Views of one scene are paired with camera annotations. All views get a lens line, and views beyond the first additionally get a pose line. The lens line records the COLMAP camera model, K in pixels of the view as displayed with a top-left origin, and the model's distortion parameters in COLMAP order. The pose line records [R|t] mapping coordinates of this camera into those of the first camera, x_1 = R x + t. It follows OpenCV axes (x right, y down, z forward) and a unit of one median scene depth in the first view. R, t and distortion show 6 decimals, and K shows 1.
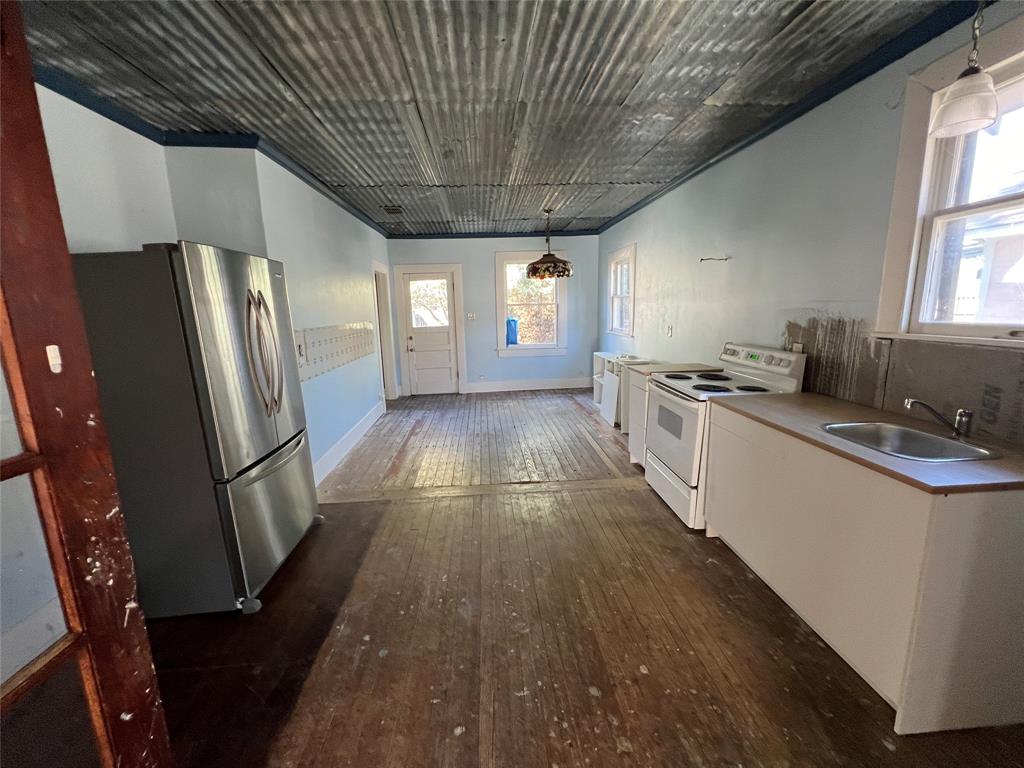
lens RADIAL K [[408.6, 0, 509.2], [0, 408.6, 382.3], [0, 0, 1]] dist [-0.000814, 0.000061]
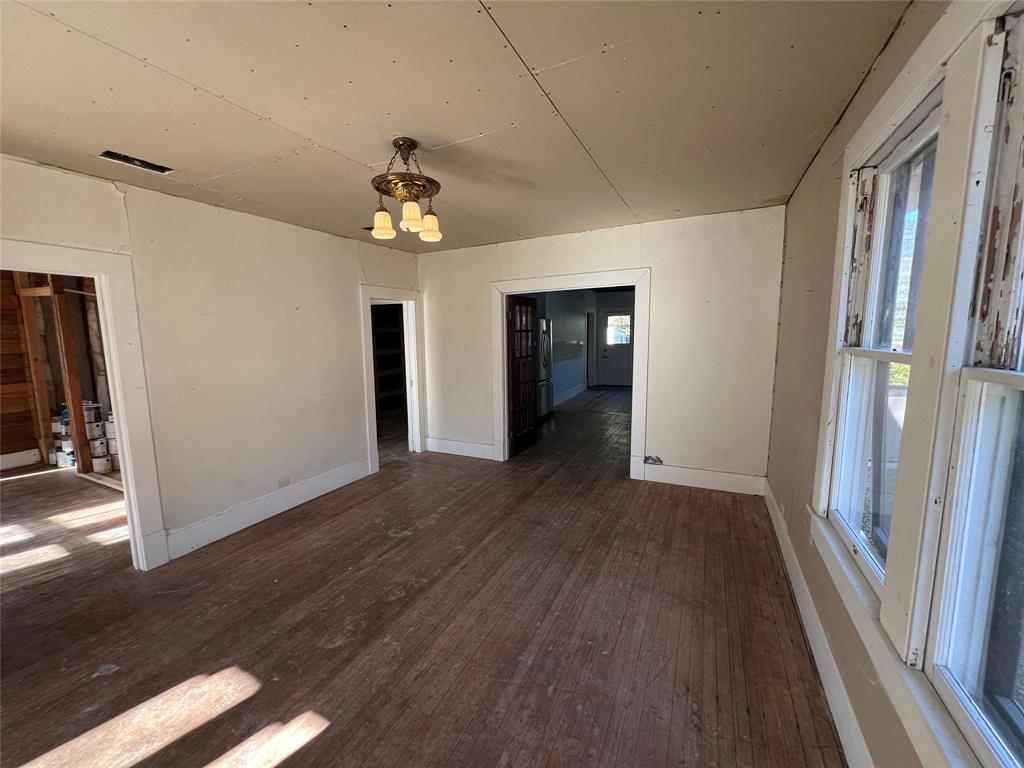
lens RADIAL K [[408.6, 0, 509.2], [0, 408.6, 382.3], [0, 0, 1]] dist [-0.000814, 0.000061]
pose [[0.865106, 0.075154, -0.495927, 0.261757], [-0.097138, 0.995096, -0.018652, 0.093180], [0.492094, 0.064309, 0.868164, -0.652758]]
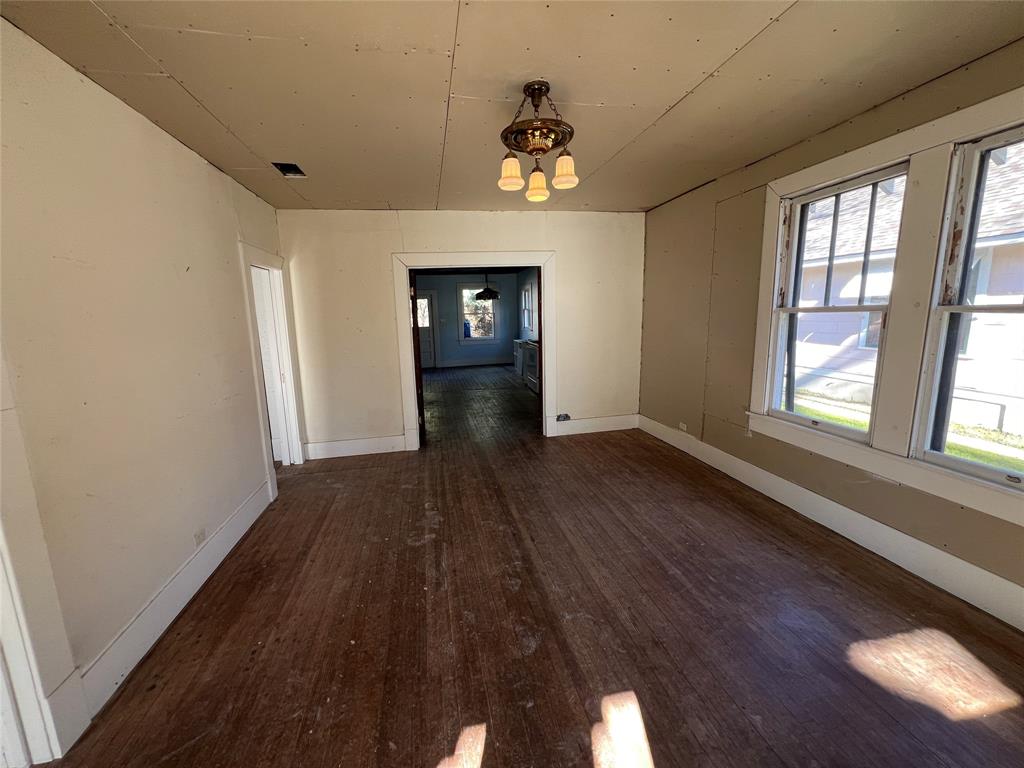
lens RADIAL K [[408.6, 0, 509.2], [0, 408.6, 382.3], [0, 0, 1]] dist [-0.000814, 0.000061]
pose [[0.990982, -0.024691, 0.131698, -0.051734], [0.026692, 0.999553, -0.013456, 0.124075], [-0.131307, 0.016850, 0.991199, -0.713262]]
